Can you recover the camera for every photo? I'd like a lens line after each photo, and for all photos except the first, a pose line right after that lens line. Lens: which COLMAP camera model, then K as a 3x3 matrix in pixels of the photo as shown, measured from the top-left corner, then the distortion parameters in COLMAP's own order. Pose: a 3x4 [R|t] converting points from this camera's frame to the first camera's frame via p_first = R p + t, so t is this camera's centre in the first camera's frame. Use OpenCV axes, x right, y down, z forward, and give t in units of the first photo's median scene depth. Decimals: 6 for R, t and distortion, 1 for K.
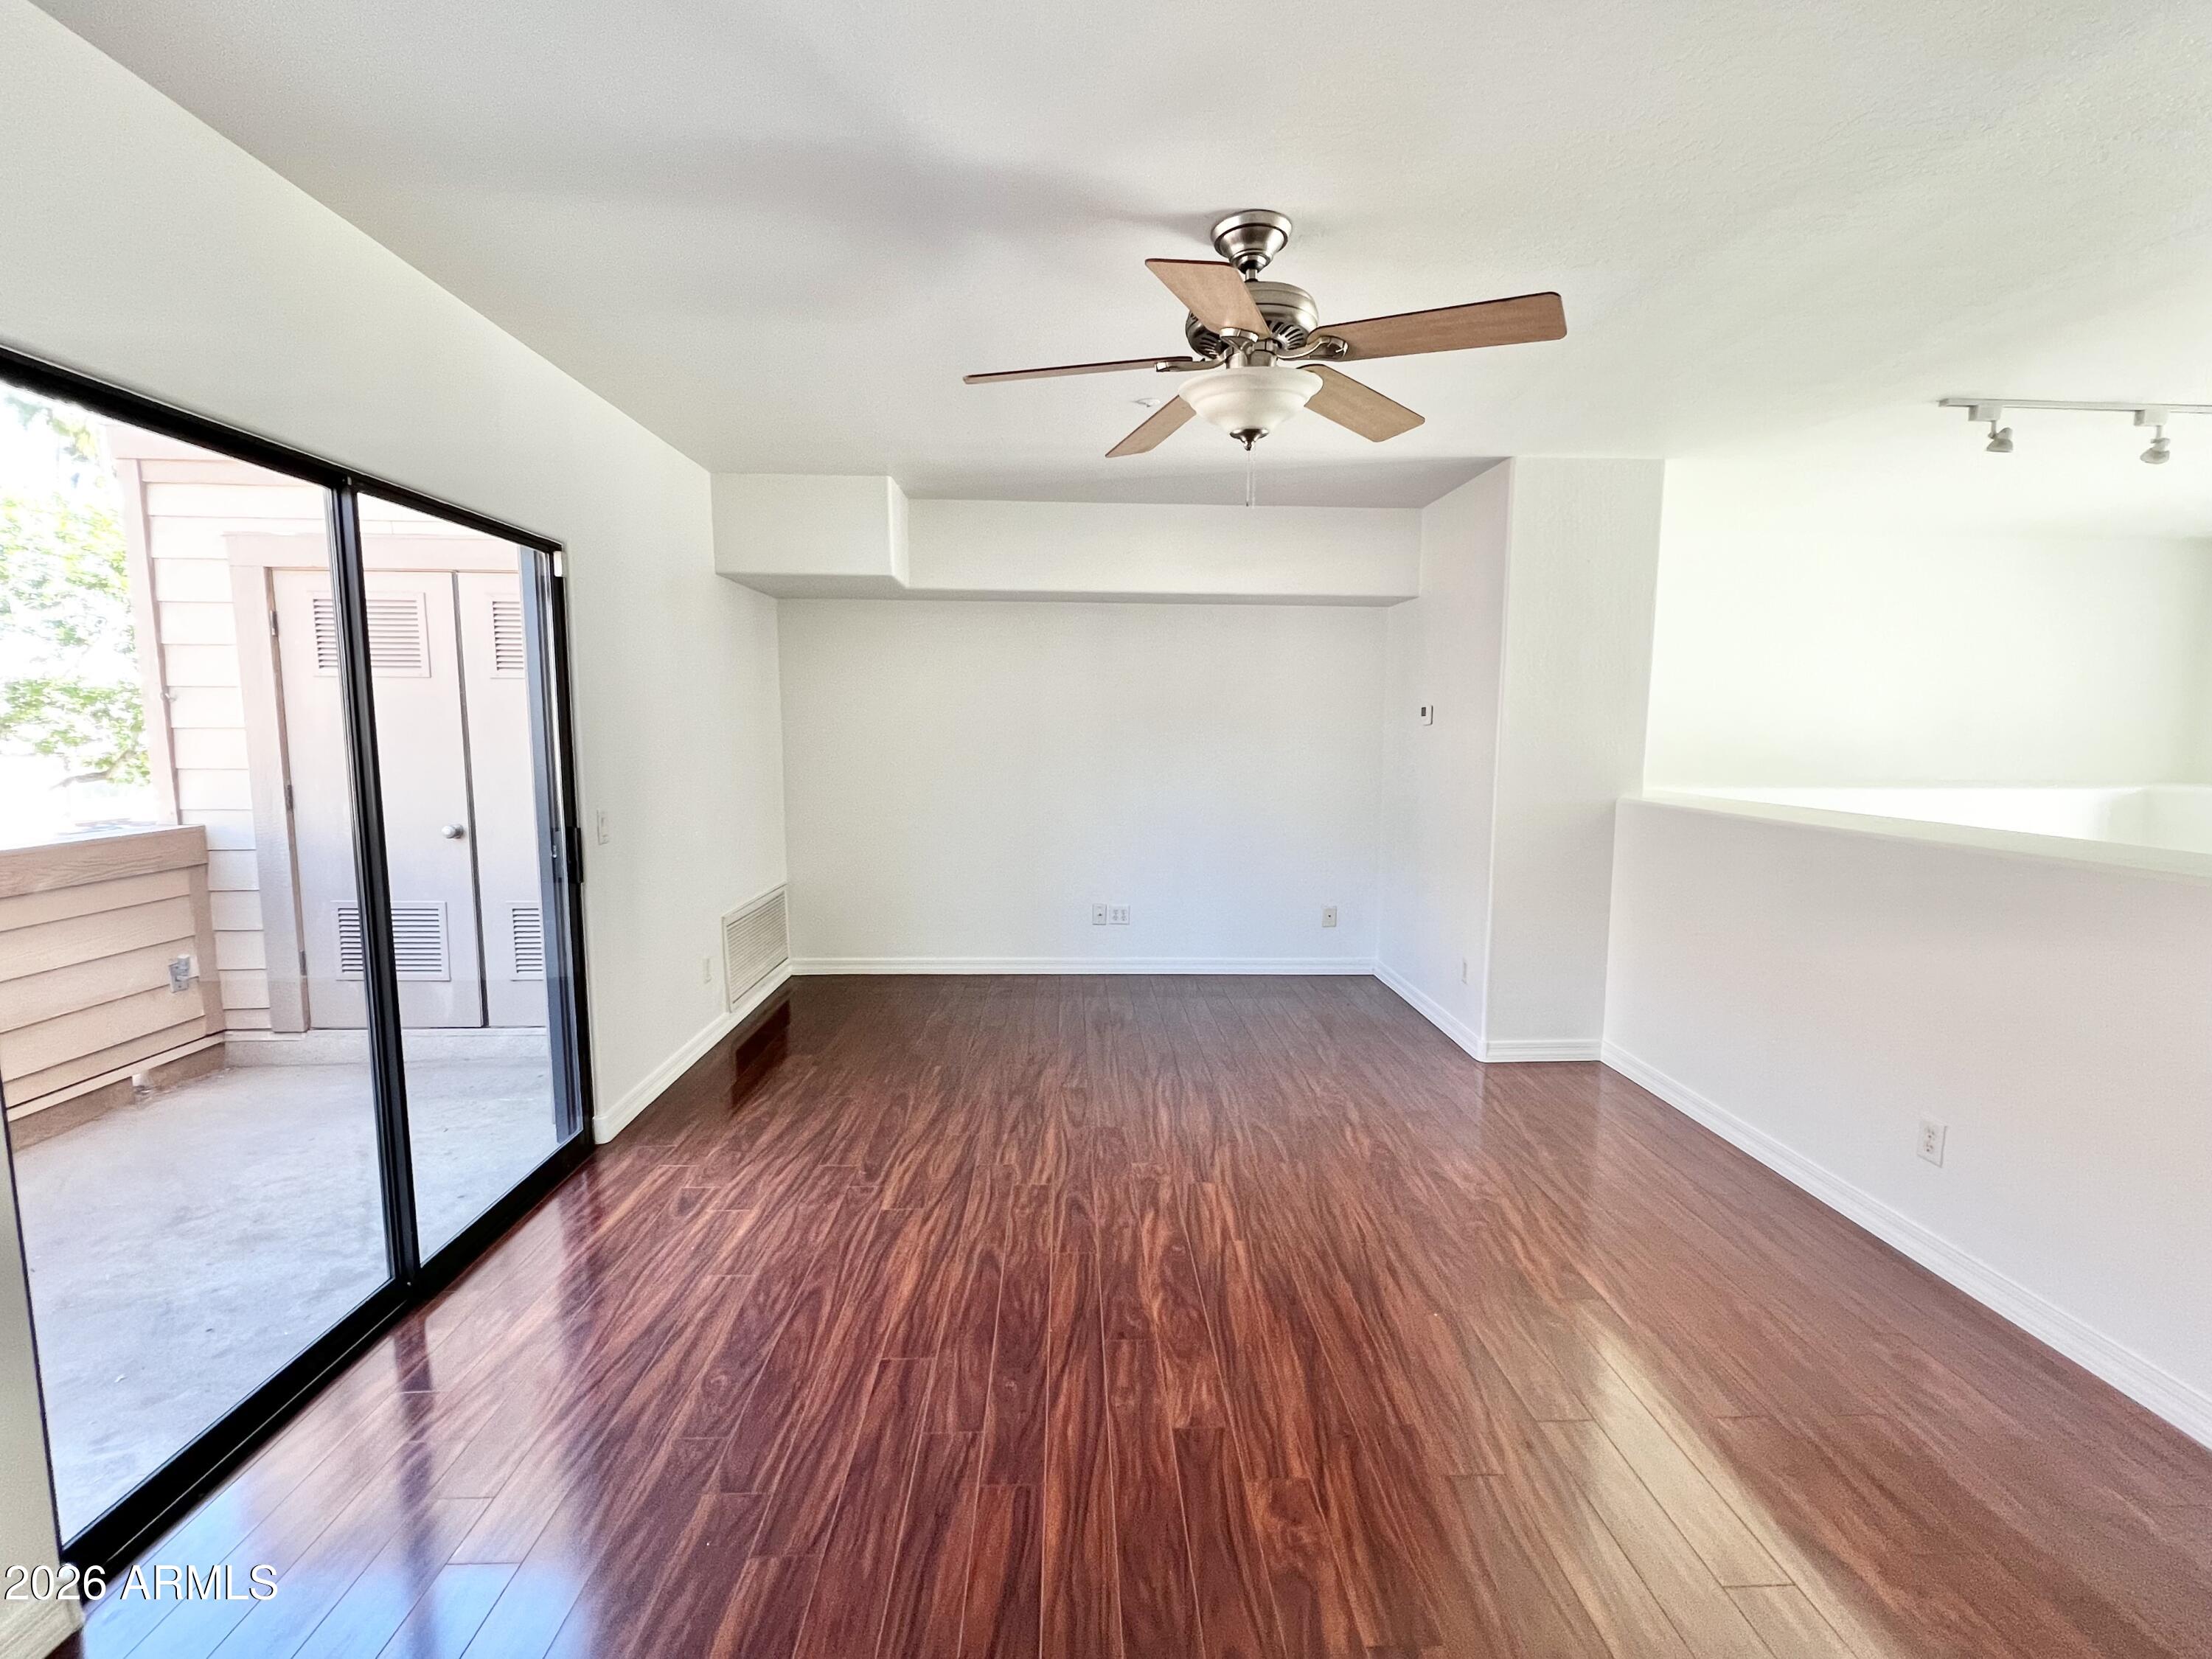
lens RADIAL K [[964.7, 0, 1111.8], [0, 964.7, 831.3], [0, 0, 1]] dist [-0.002248, -0.000156]
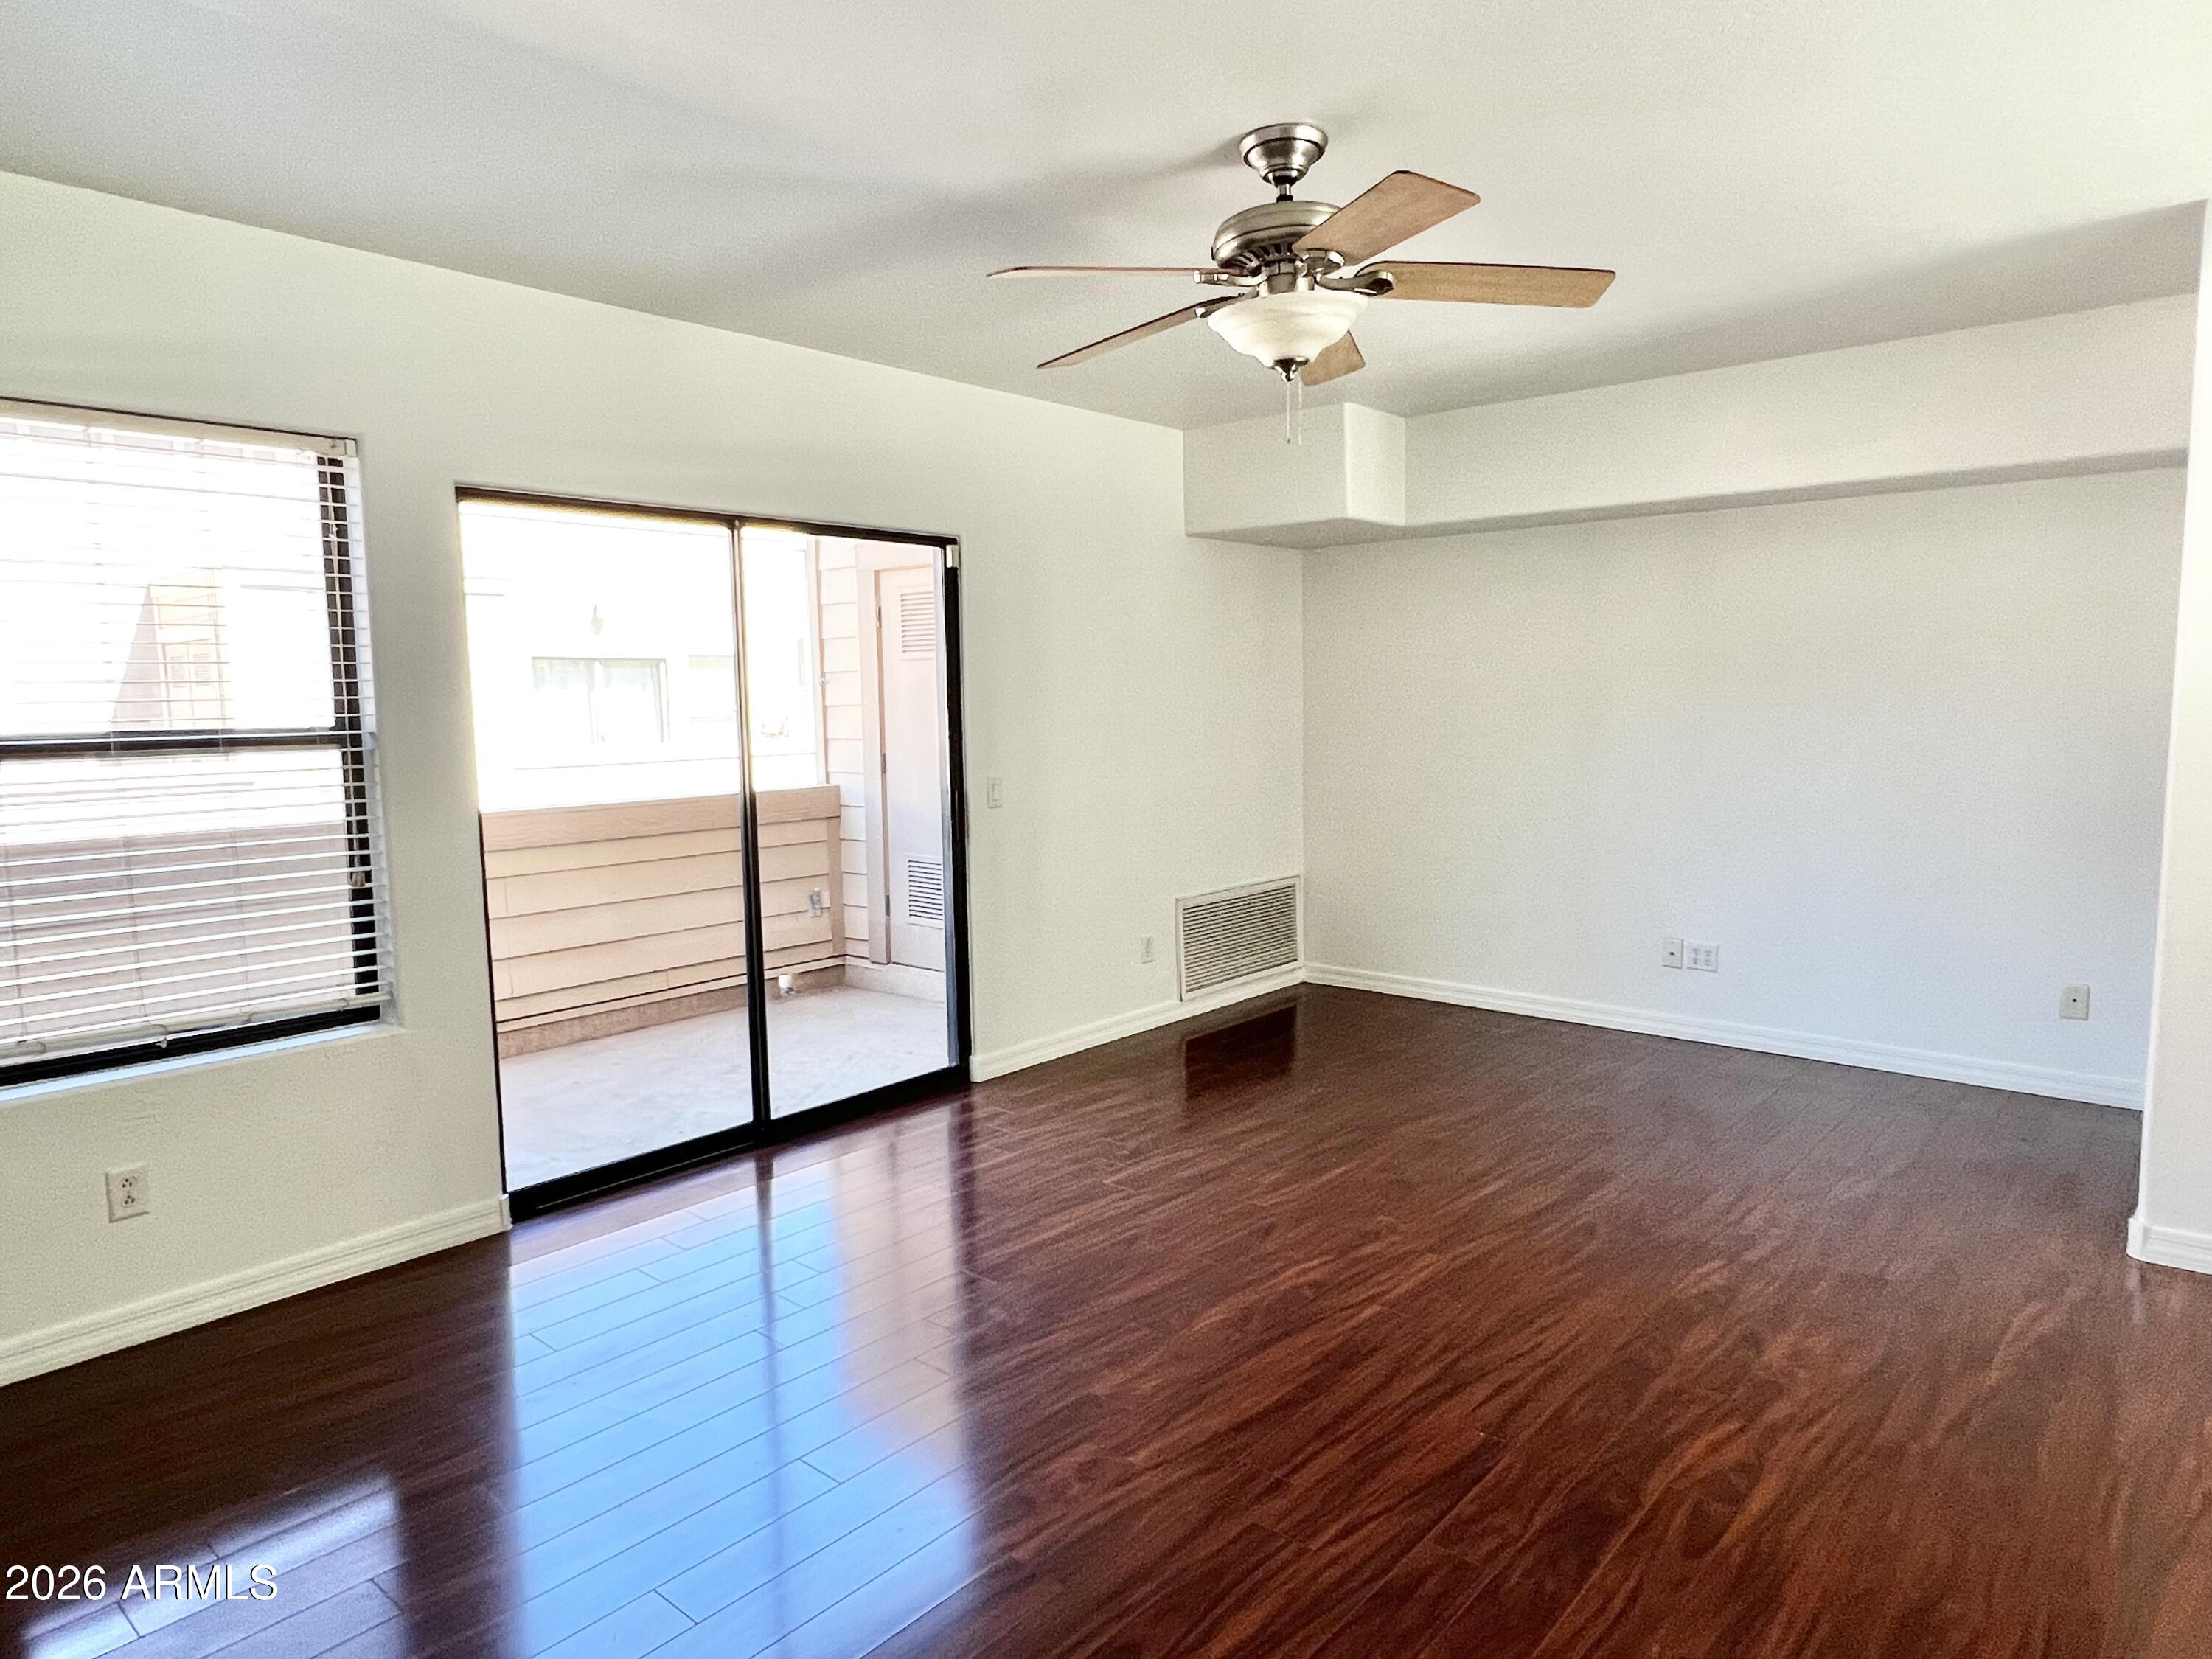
lens RADIAL K [[1353.7, 0, 1106.6], [0, 1353.7, 835.0], [0, 0, 1]] dist [-0.001750, -0.000515]
pose [[0.722388, 0.053161, -0.689441, 0.604235], [-0.056782, 0.998234, 0.017476, 0.009867], [0.689152, 0.026523, 0.724131, -0.013146]]
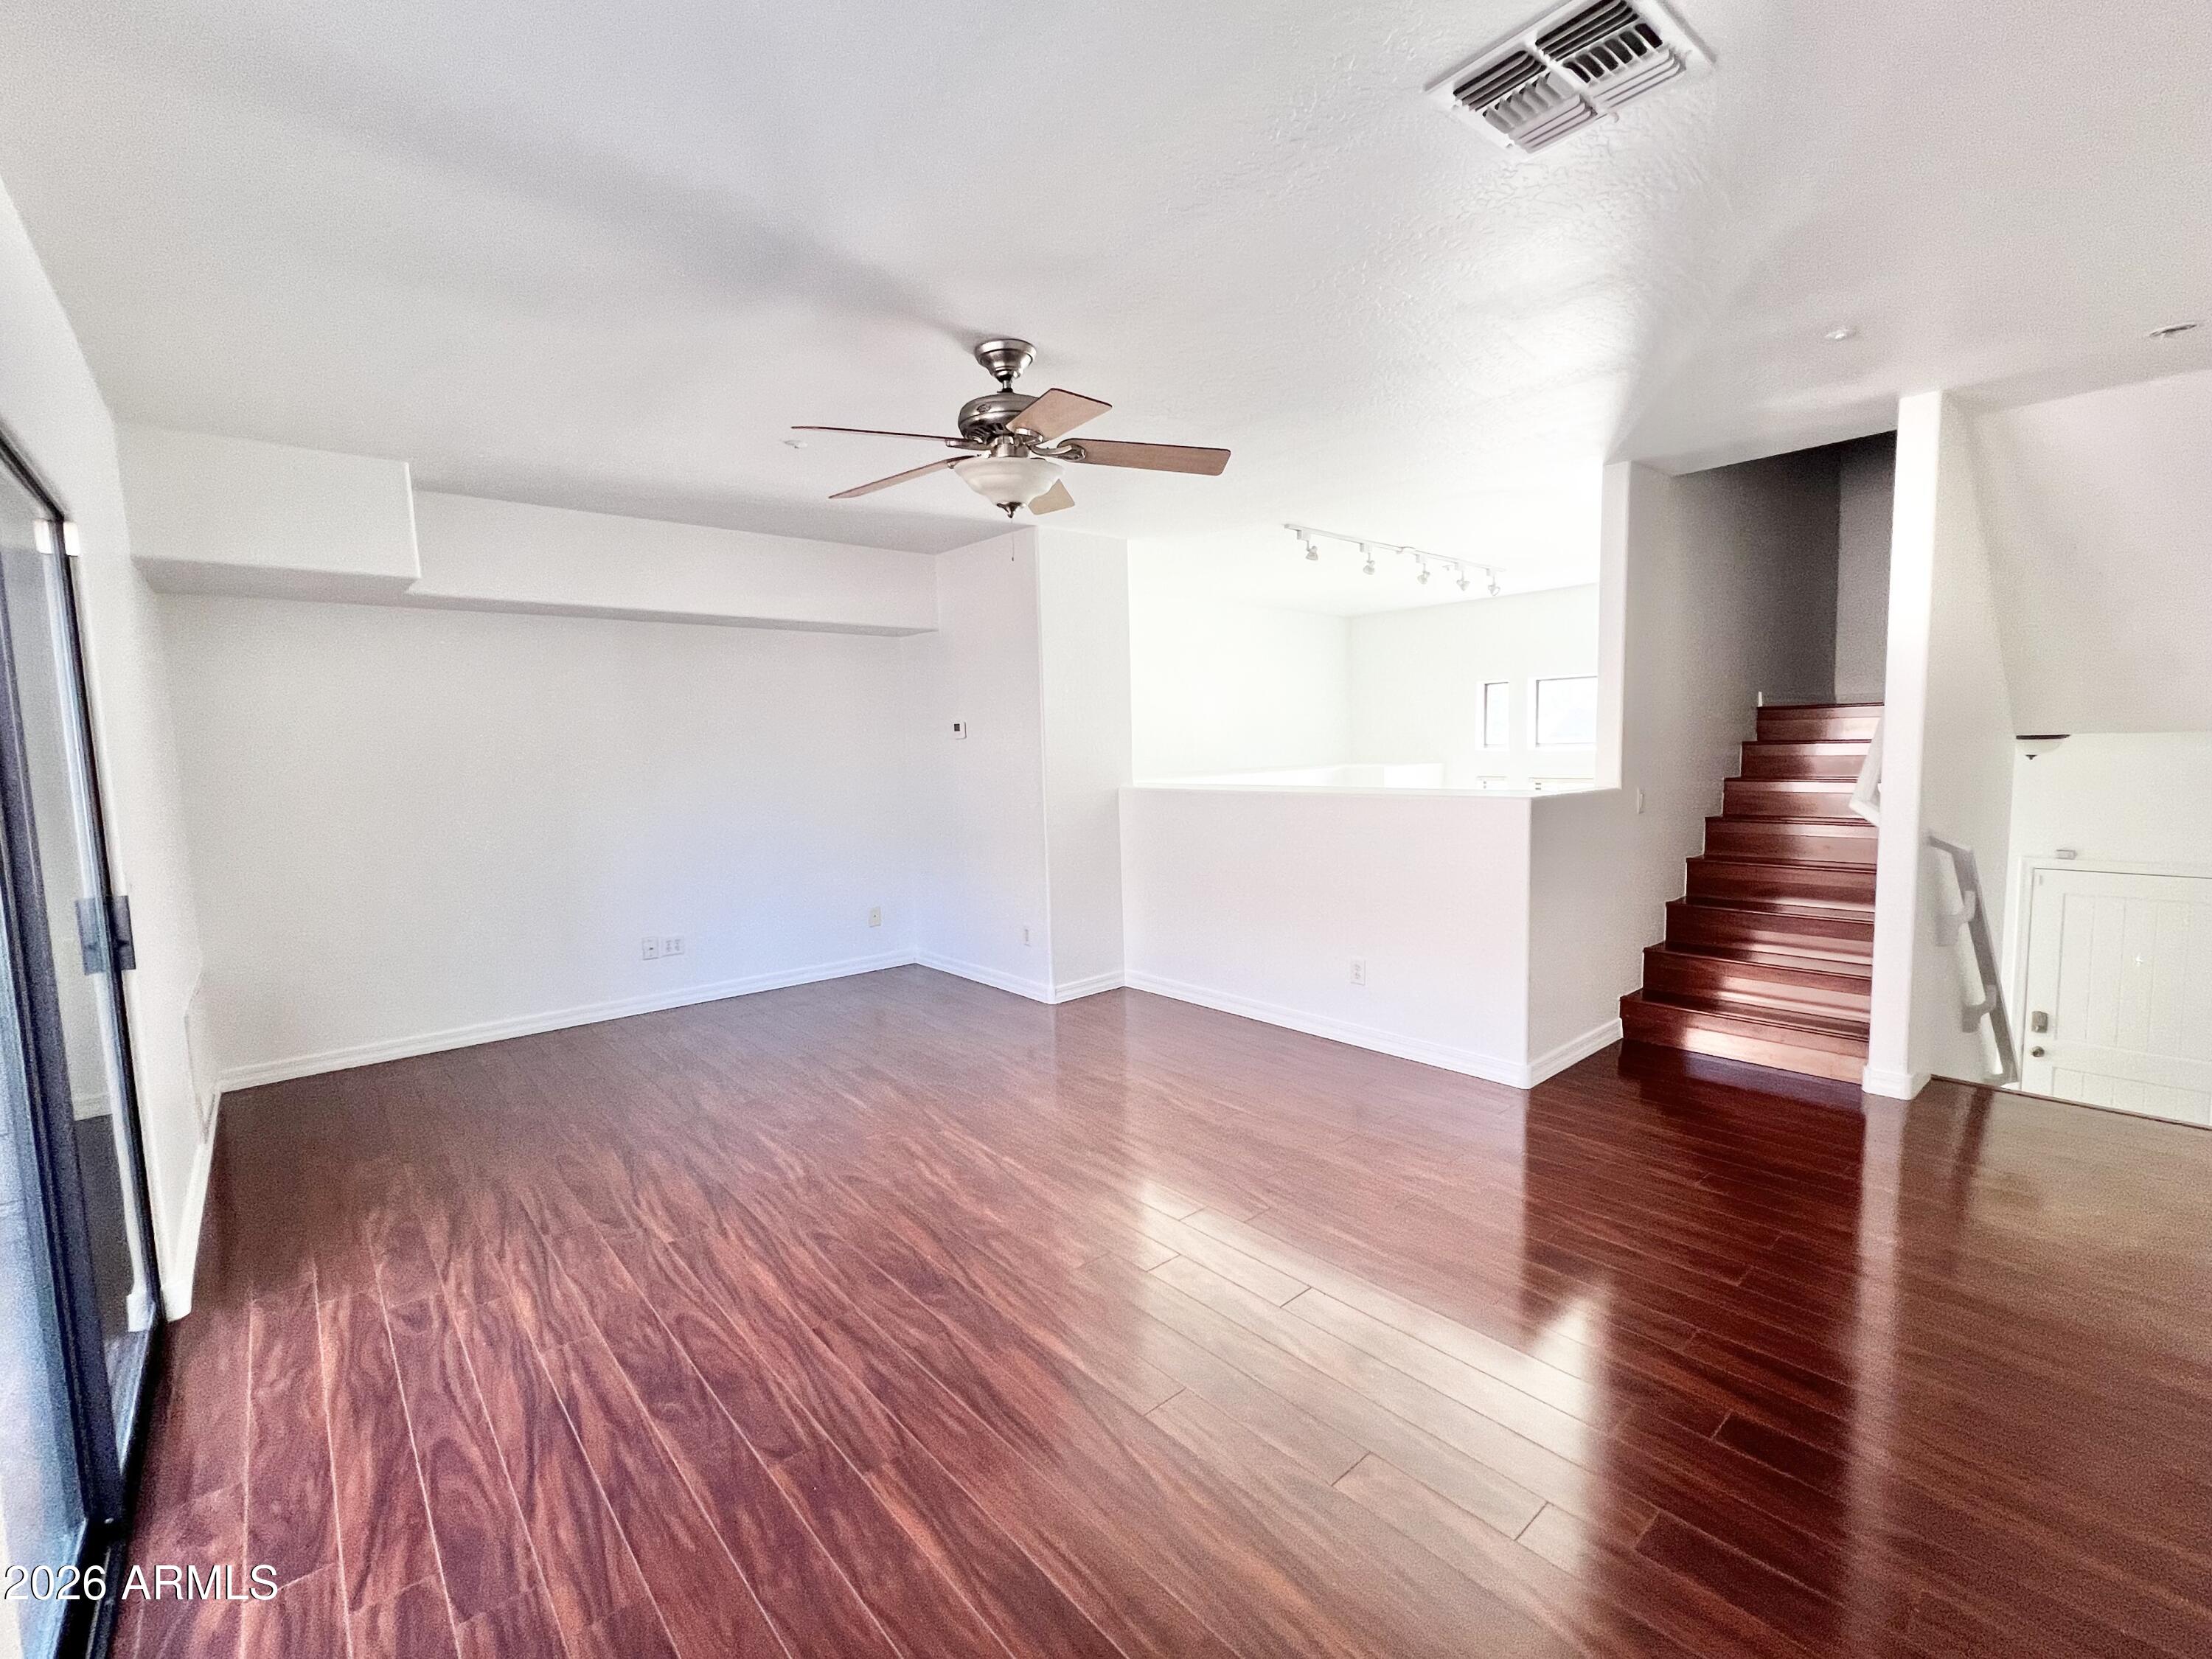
lens RADIAL K [[964.7, 0, 1112.8], [0, 964.7, 824.0], [0, 0, 1]] dist [-0.002248, -0.000156]
pose [[0.778744, -0.079839, 0.622240, -0.391678], [0.101968, 0.994788, 0.000025, 0.018633], [-0.618999, 0.063429, 0.782826, -0.047763]]
